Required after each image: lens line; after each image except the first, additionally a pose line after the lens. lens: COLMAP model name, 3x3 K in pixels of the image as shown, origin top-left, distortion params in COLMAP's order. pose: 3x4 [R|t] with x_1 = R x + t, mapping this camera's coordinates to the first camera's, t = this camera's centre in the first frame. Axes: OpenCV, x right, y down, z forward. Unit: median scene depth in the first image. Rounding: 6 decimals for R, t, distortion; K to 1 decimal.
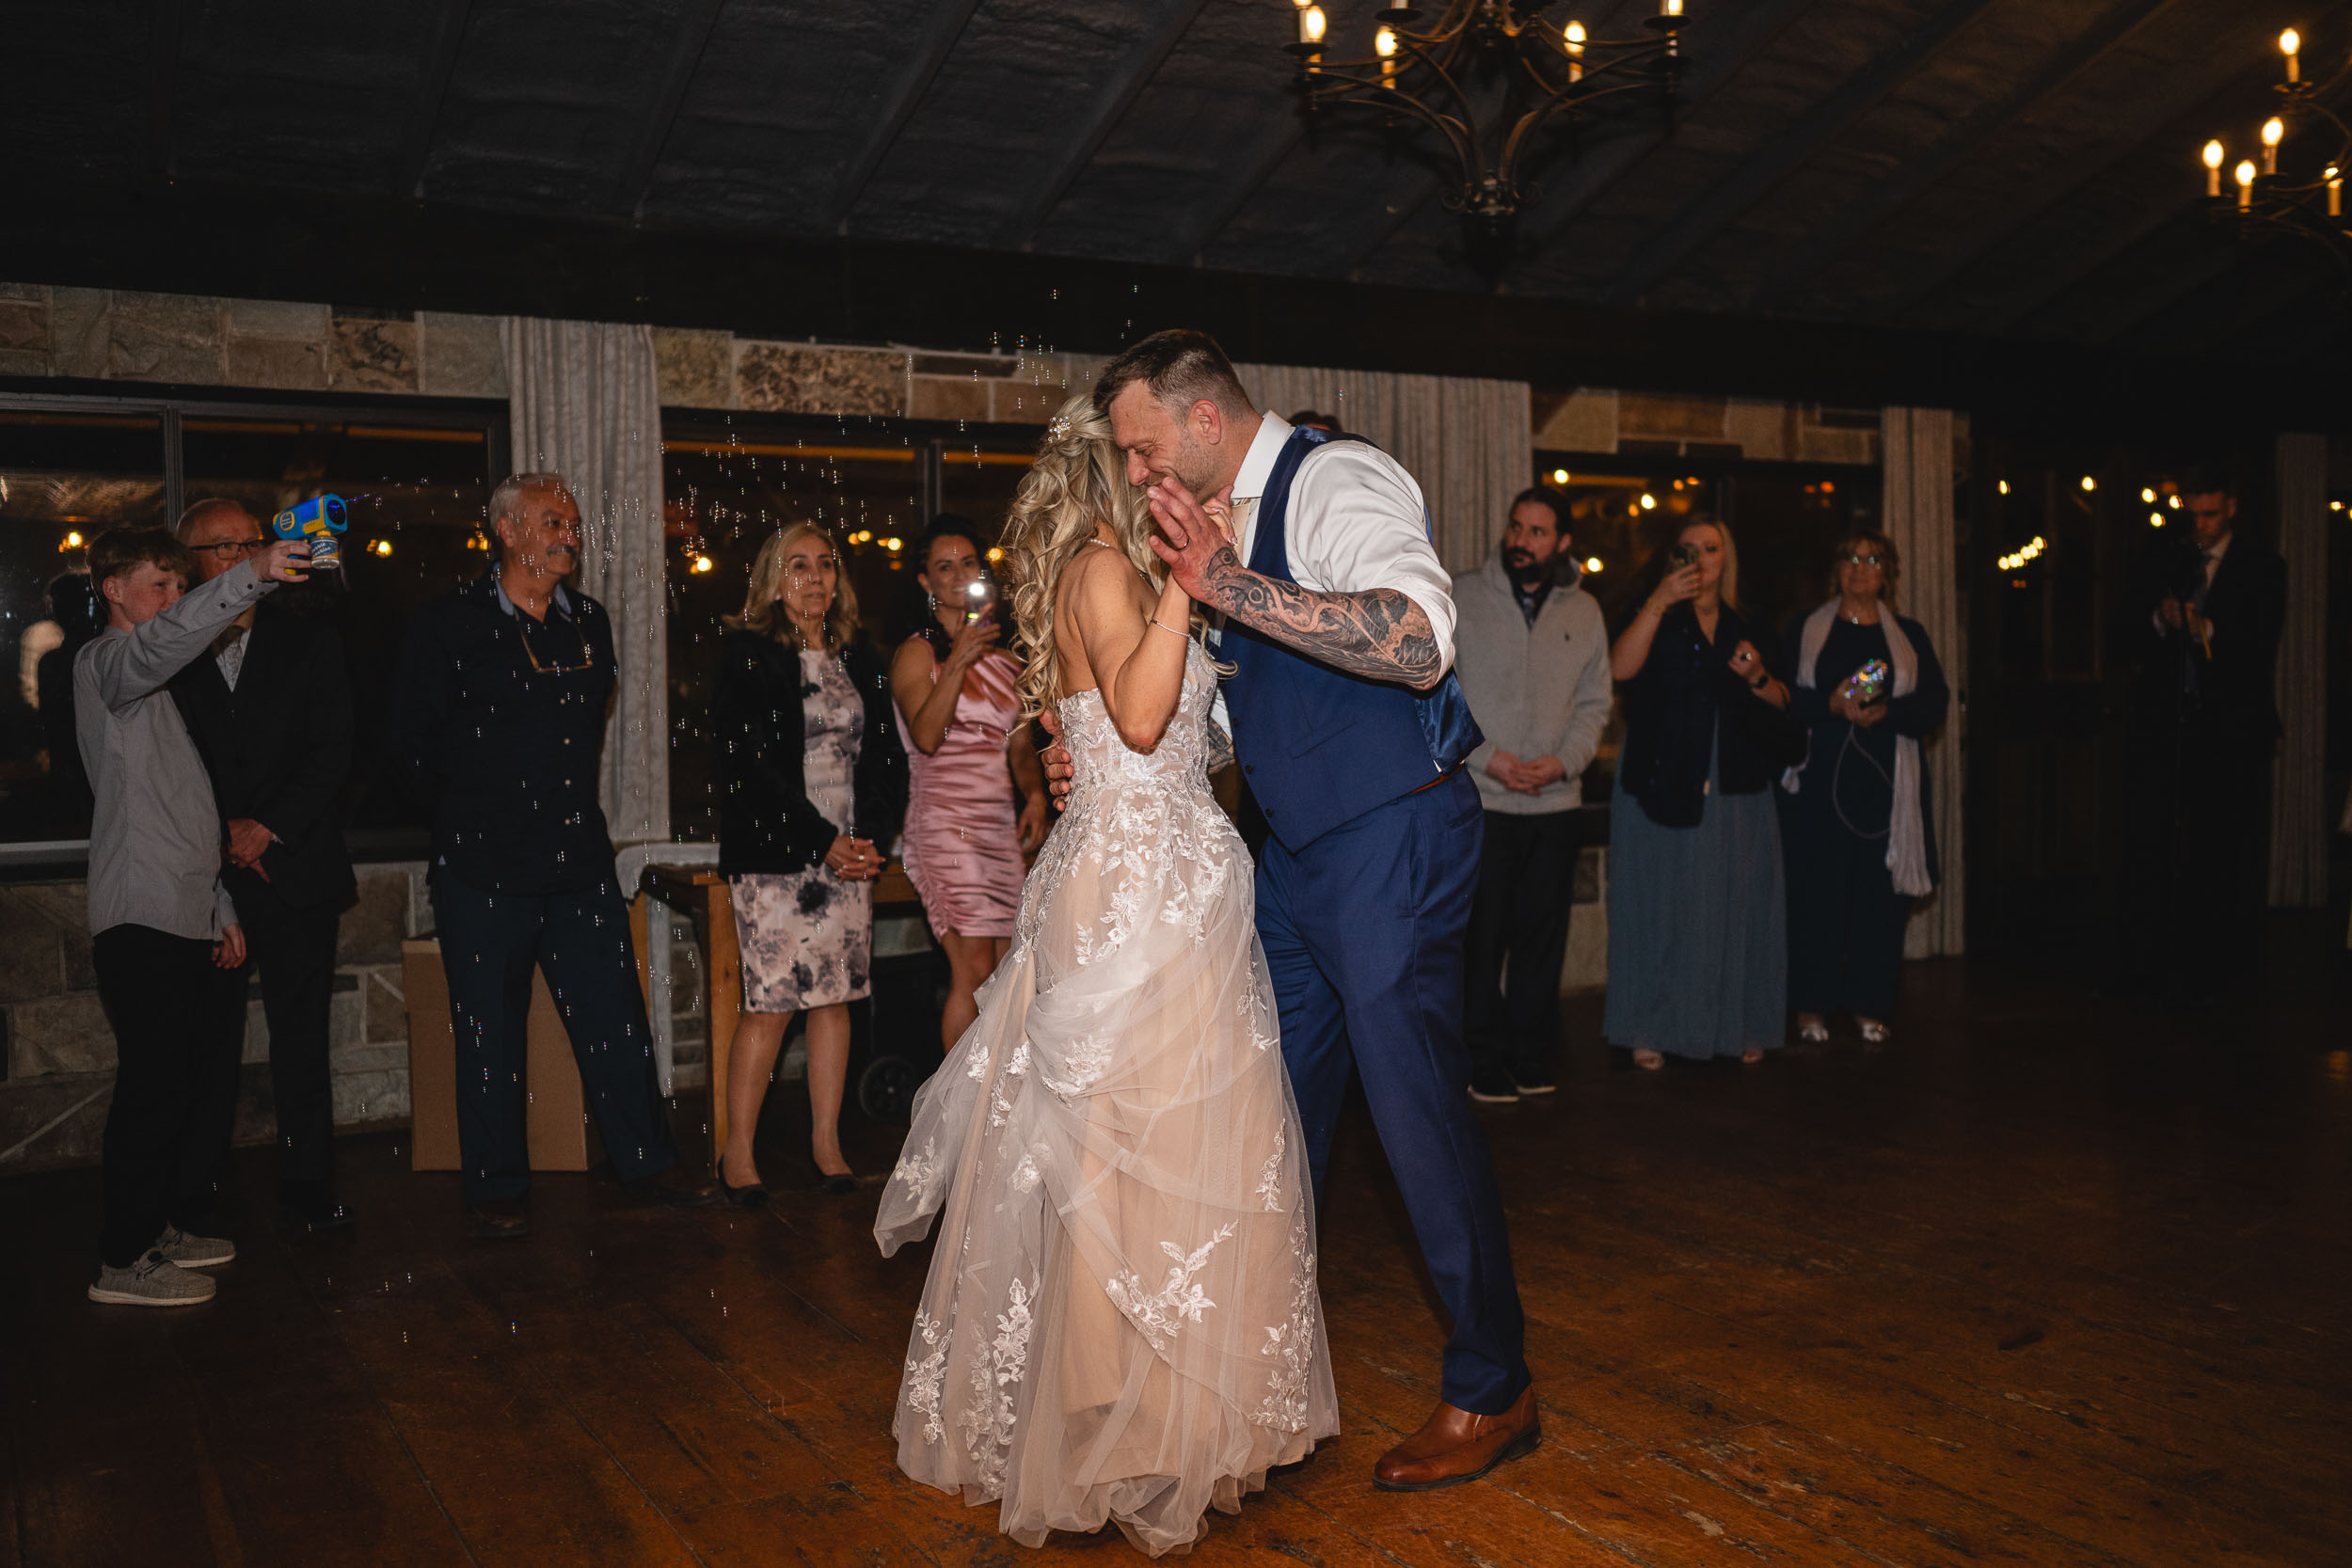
lens RADIAL K [[2263.4, 0, 1176.0], [0, 2263.4, 784.0], [0, 0, 1]] dist [0.004889, 0.005992]
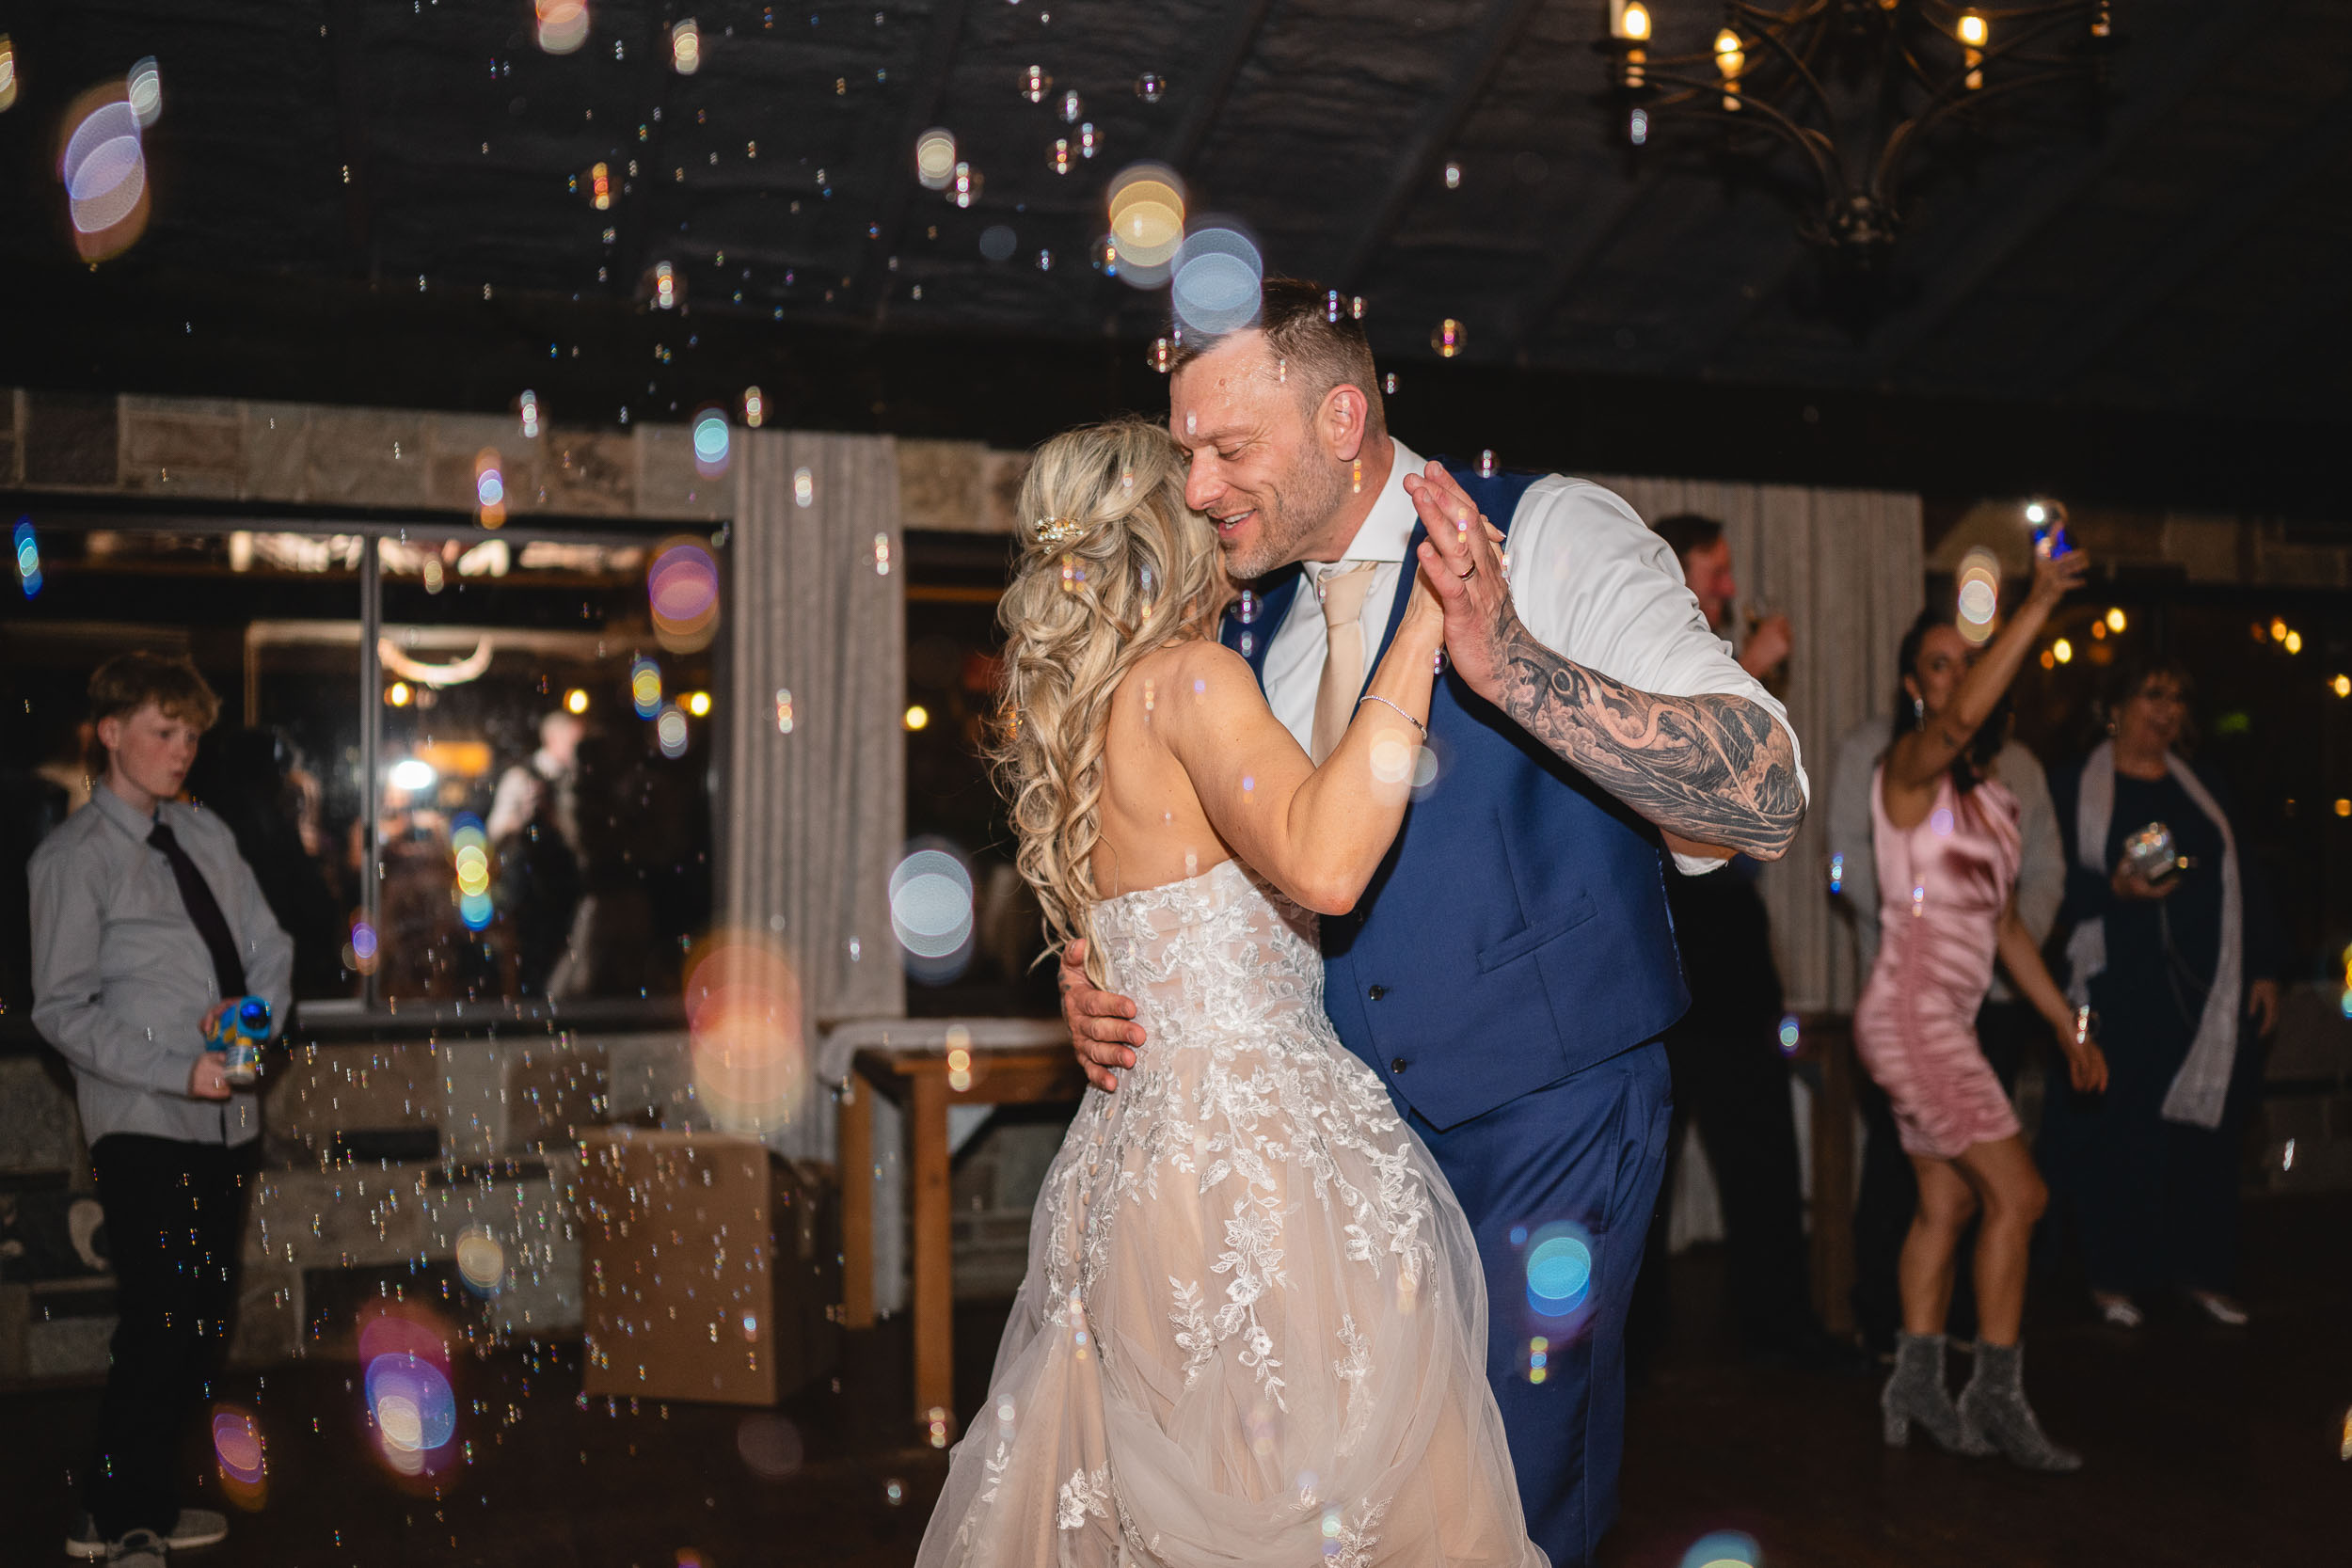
lens RADIAL K [[2263.4, 0, 1176.0], [0, 2263.4, 784.0], [0, 0, 1]] dist [0.004889, 0.005992]
pose [[0.986117, -0.000023, -0.166052, 0.026512], [-0.013372, 0.996741, -0.079551, 0.003036], [0.165513, 0.080667, 0.982903, 0.152859]]
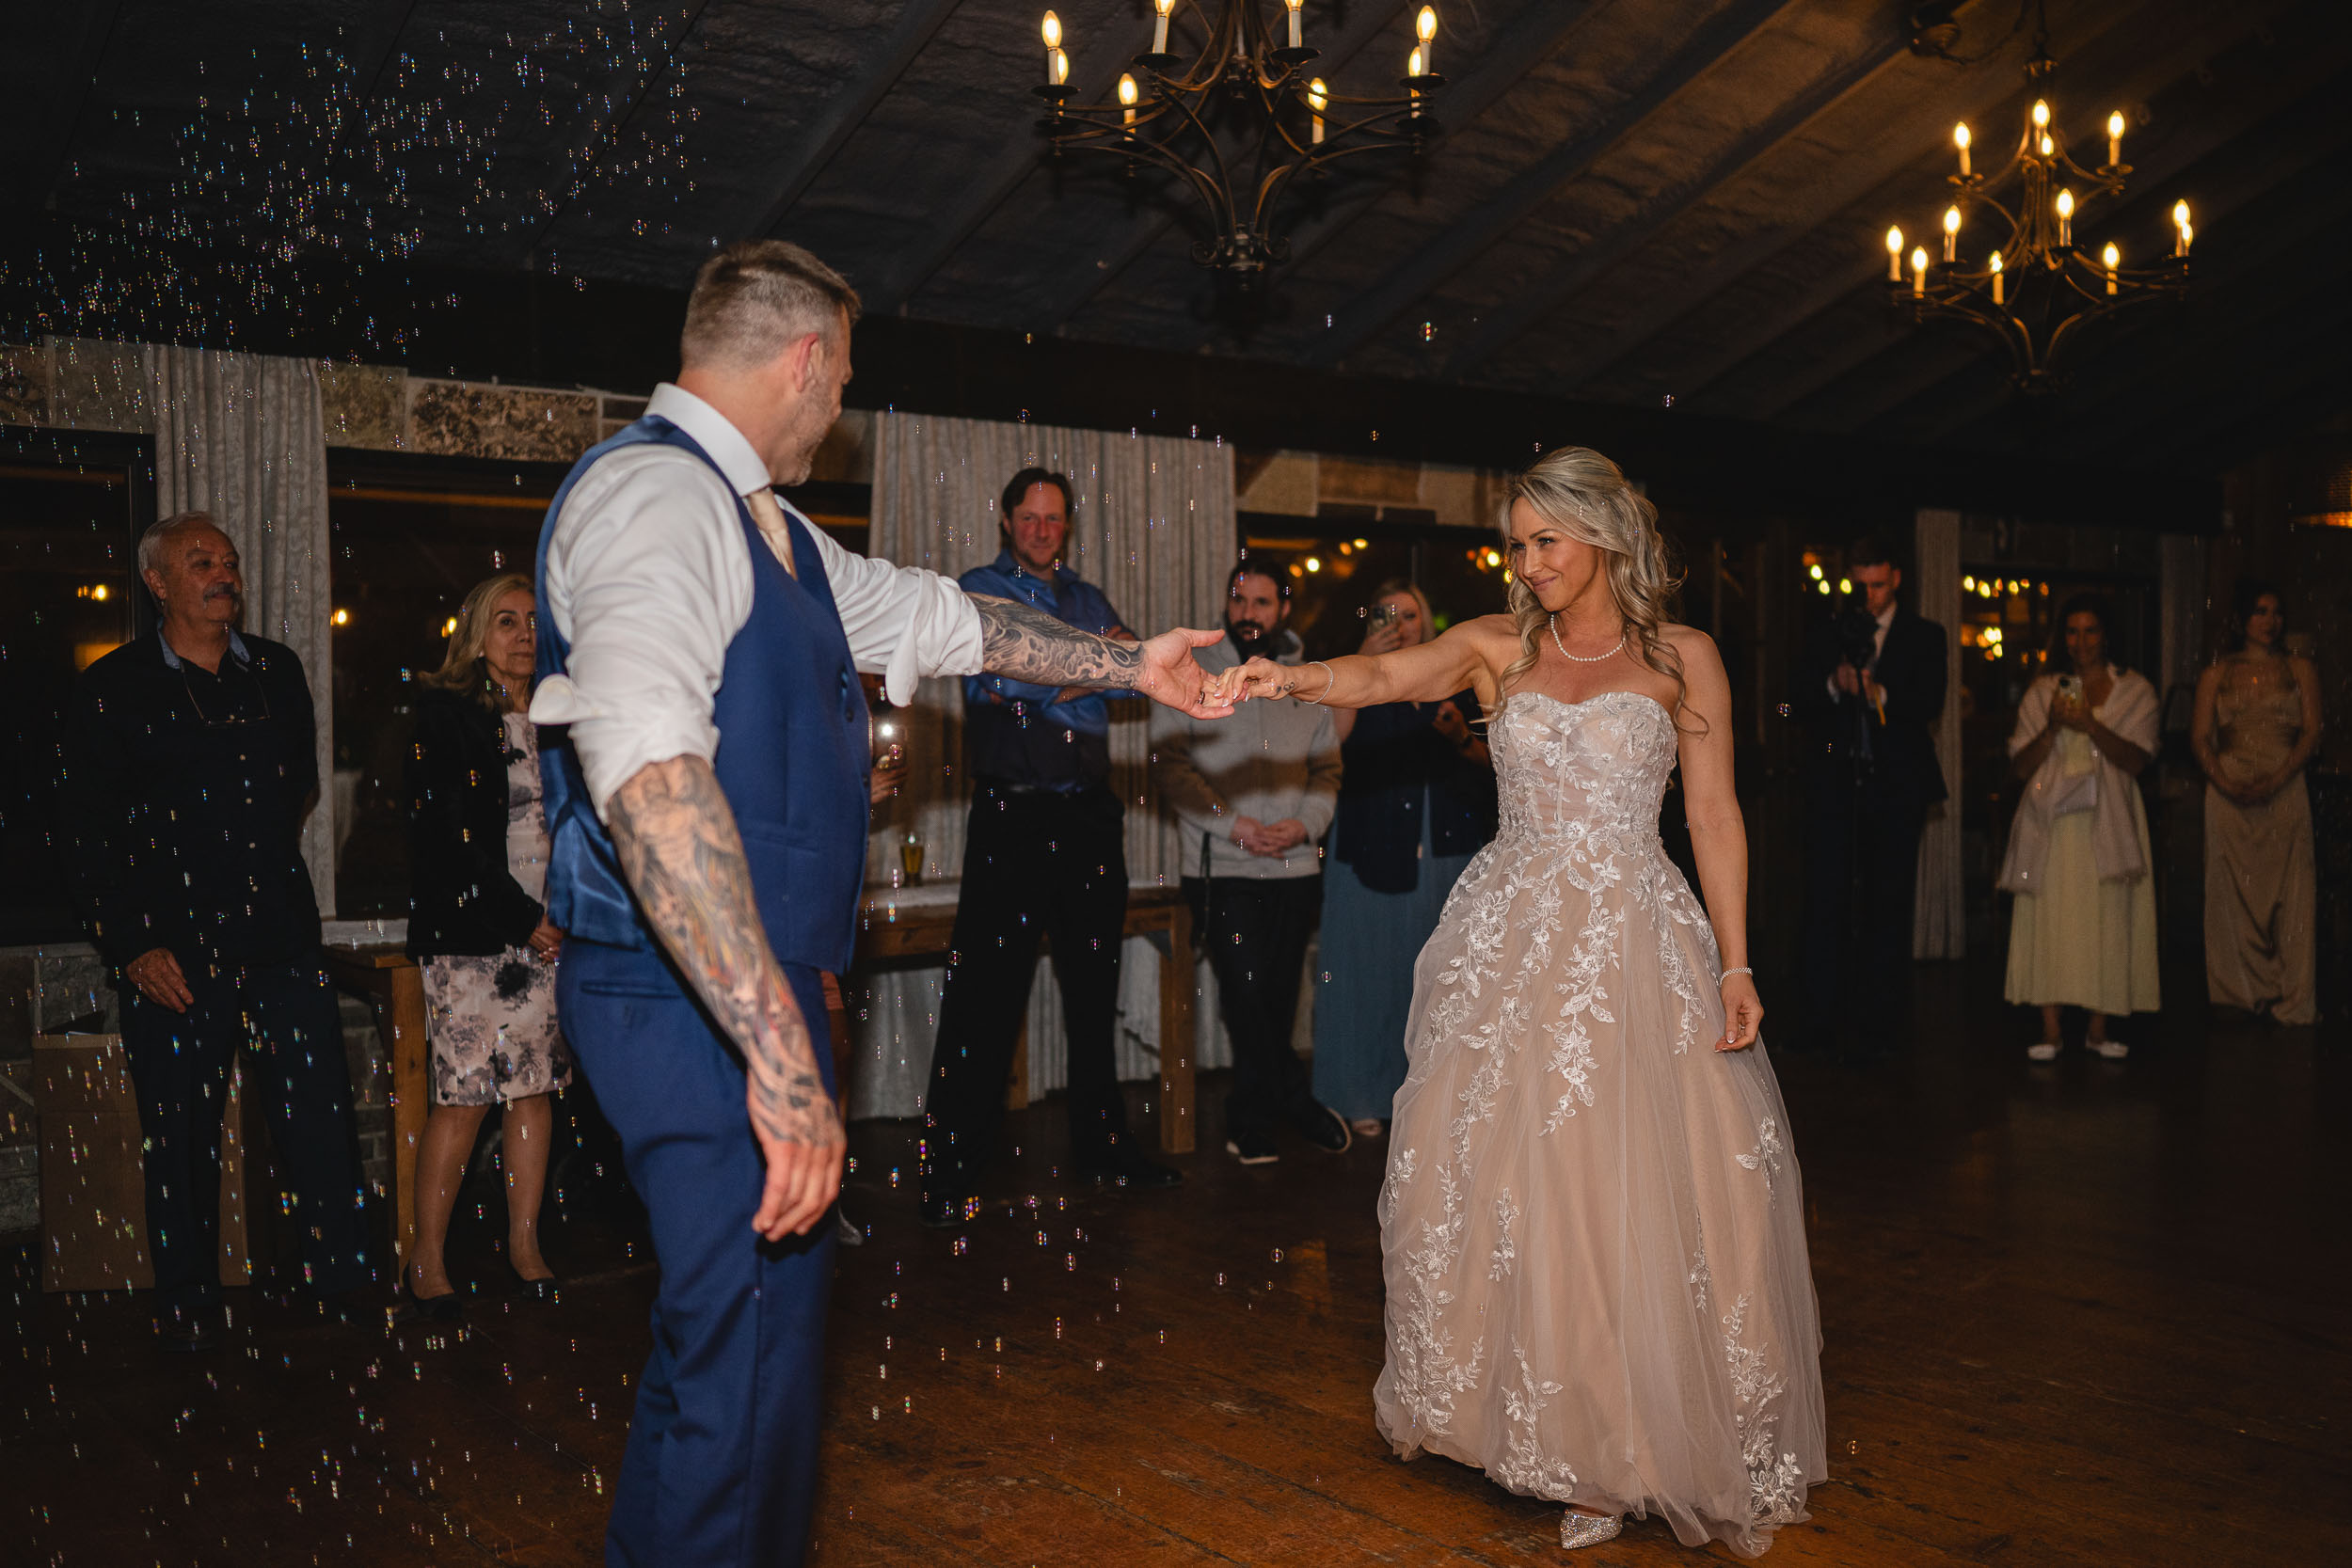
lens RADIAL K [[2249.6, 0, 1180.8], [0, 2249.6, 795.9], [0, 0, 1]] dist [0.000772, 0.014201]
pose [[0.985834, -0.002881, 0.167697, -0.039123], [0.006190, 0.999796, -0.019211, -0.004814], [-0.167607, 0.019977, 0.985651, 0.041012]]
